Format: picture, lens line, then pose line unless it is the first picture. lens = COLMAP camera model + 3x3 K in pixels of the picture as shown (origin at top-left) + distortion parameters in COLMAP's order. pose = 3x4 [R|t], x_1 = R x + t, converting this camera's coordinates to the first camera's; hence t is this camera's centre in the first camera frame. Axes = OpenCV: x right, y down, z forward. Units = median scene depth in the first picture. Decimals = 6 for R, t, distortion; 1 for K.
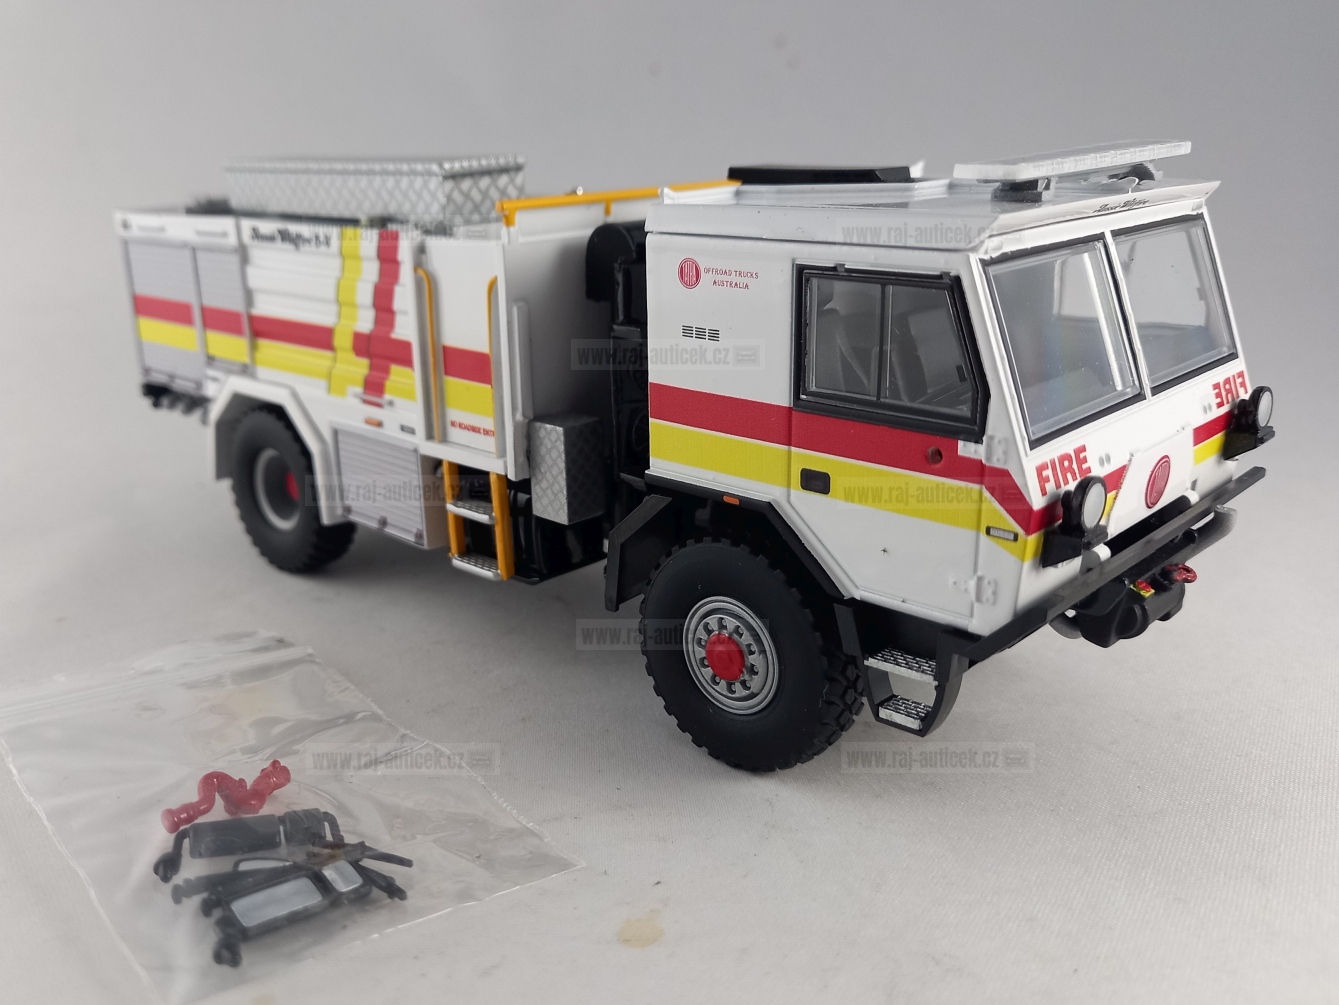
lens RADIAL K [[1214.0, 0, 669.5], [0, 1214.0, 502.5], [0, 0, 1]] dist [-0.001163, -0.002284]
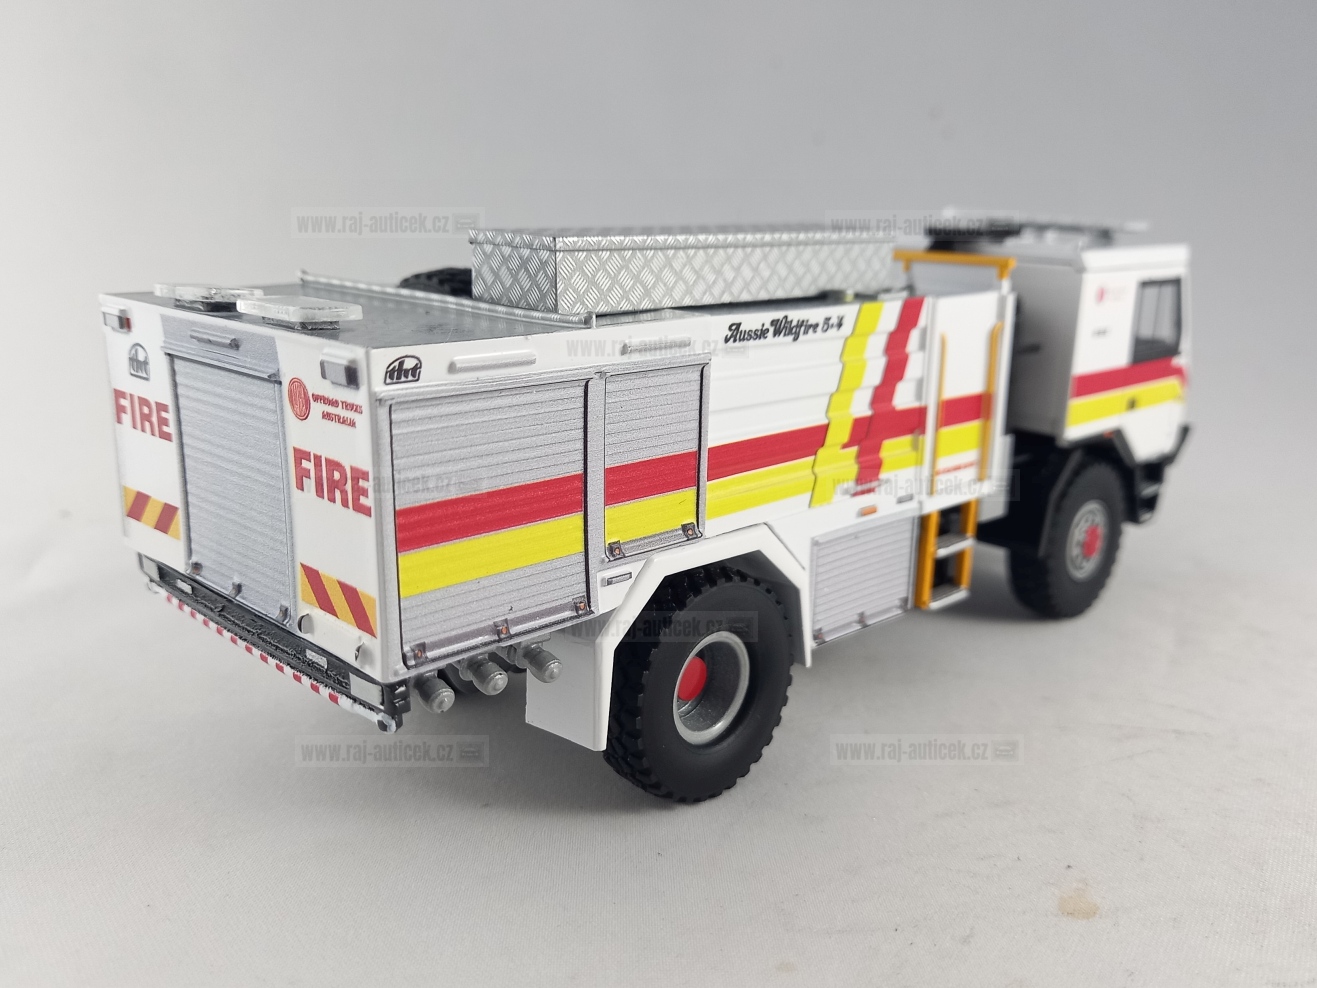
lens RADIAL K [[1194.1, 0, 658.5], [0, 1194.1, 494.0], [0, 0, 1]] dist [-0.001163, -0.002284]
pose [[0.052807, -0.232675, 0.971120, -1.127749], [0.279359, 0.937091, 0.209331, -0.311903], [-0.958734, 0.260237, 0.114485, 1.050495]]
